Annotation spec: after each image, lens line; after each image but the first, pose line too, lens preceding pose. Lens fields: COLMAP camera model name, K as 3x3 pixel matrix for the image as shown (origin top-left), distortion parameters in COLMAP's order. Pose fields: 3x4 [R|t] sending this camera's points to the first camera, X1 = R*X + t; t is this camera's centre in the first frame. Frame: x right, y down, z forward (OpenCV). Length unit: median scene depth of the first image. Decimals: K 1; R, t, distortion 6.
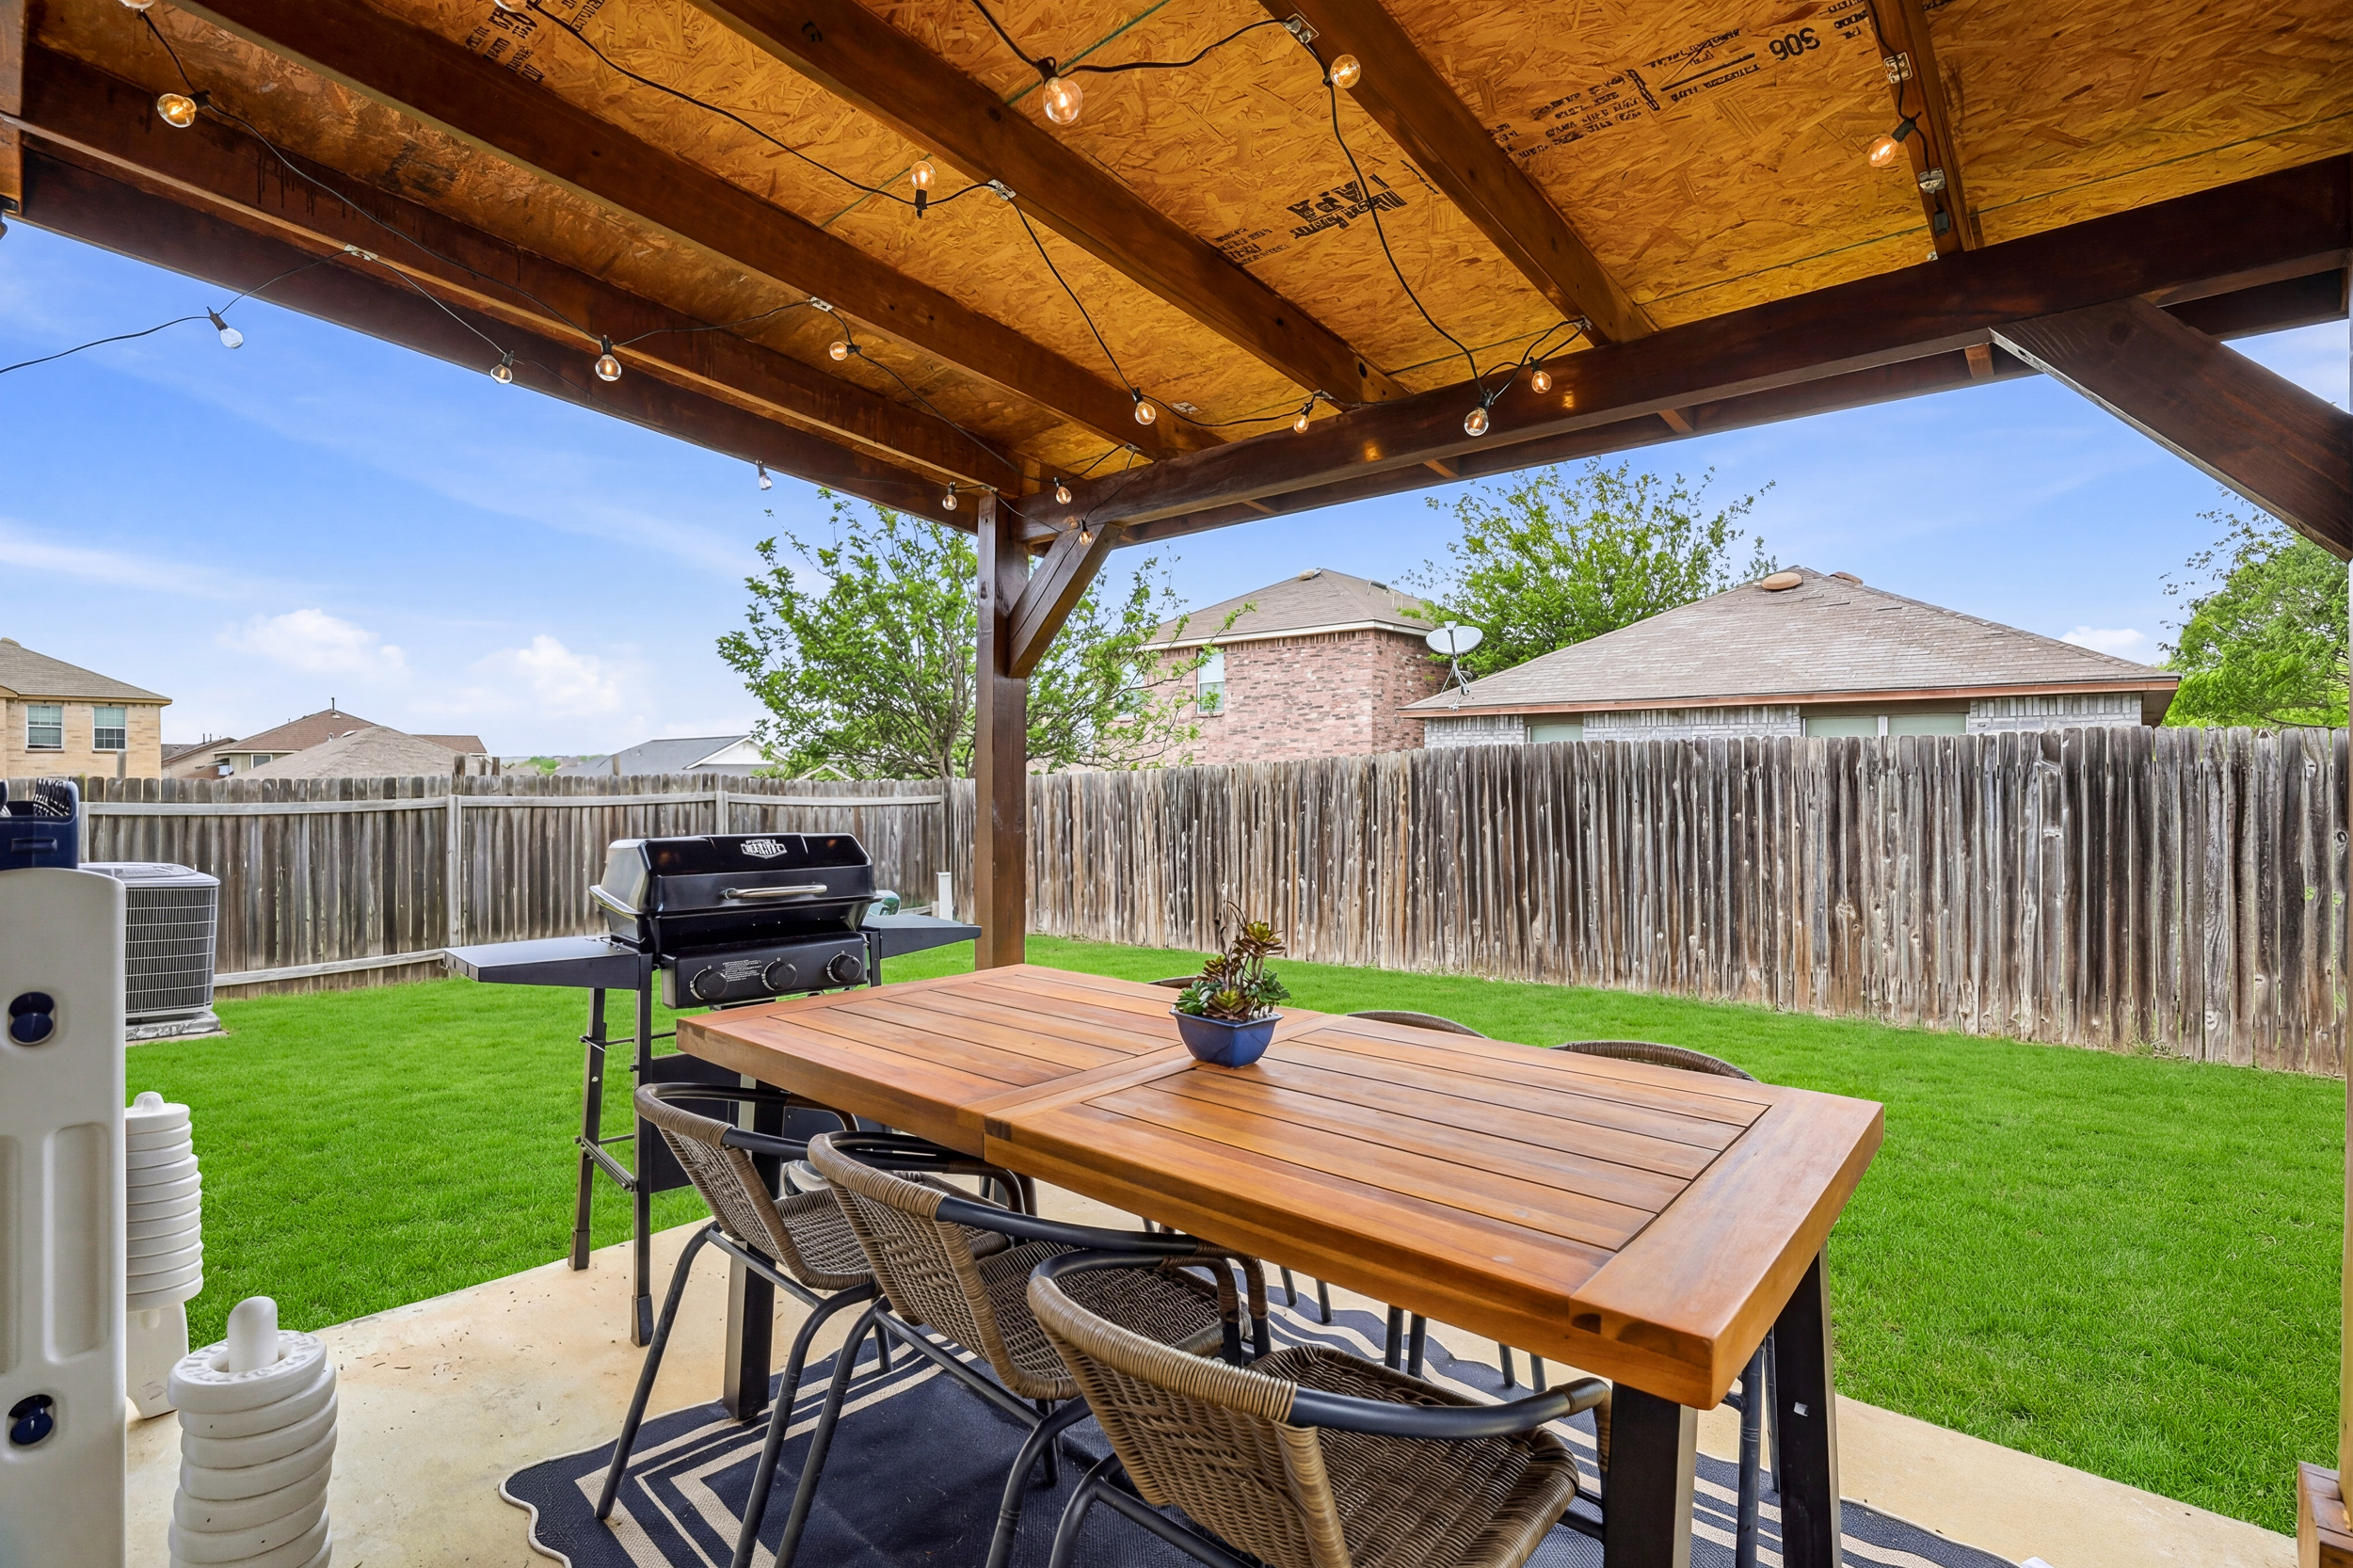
lens RADIAL K [[1114.5, 0, 1190.8], [0, 1114.5, 779.5], [0, 0, 1]] dist [-0.019406, 0.002002]
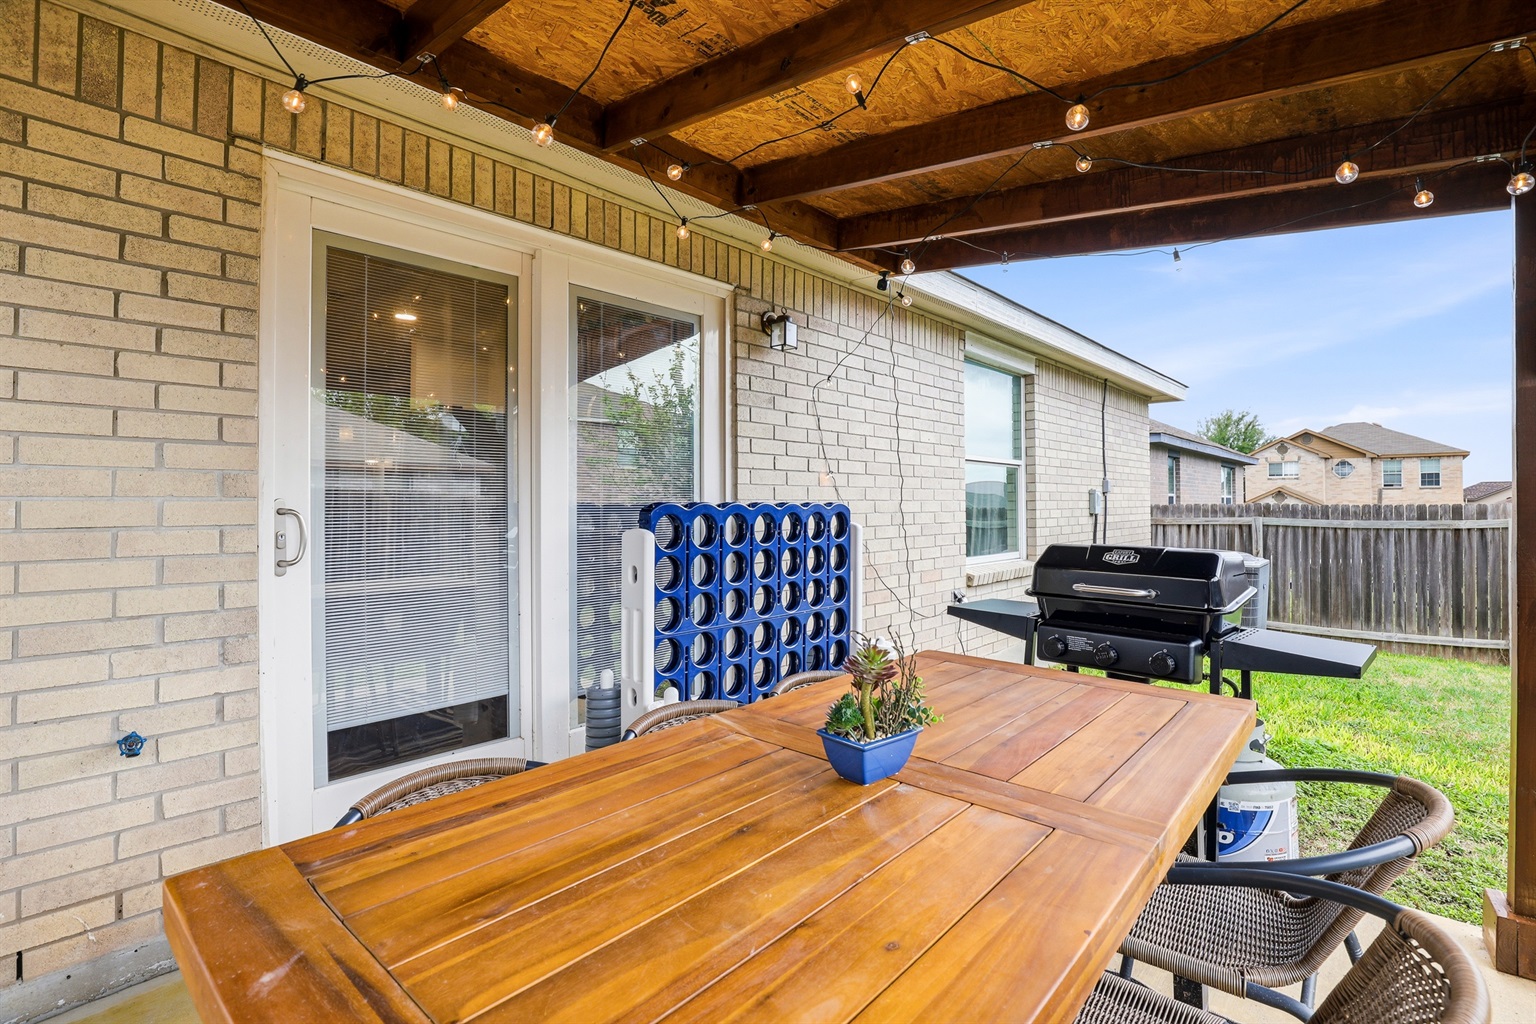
lens RADIAL K [[727.5, 0, 777.3], [0, 727.5, 509.1], [0, 0, 1]] dist [-0.019406, 0.002002]
pose [[-0.001196, 0.008805, -0.999961, 0.140137], [-0.004356, 0.999952, 0.008810, -0.000148], [0.999990, 0.004367, -0.001158, 0.180355]]
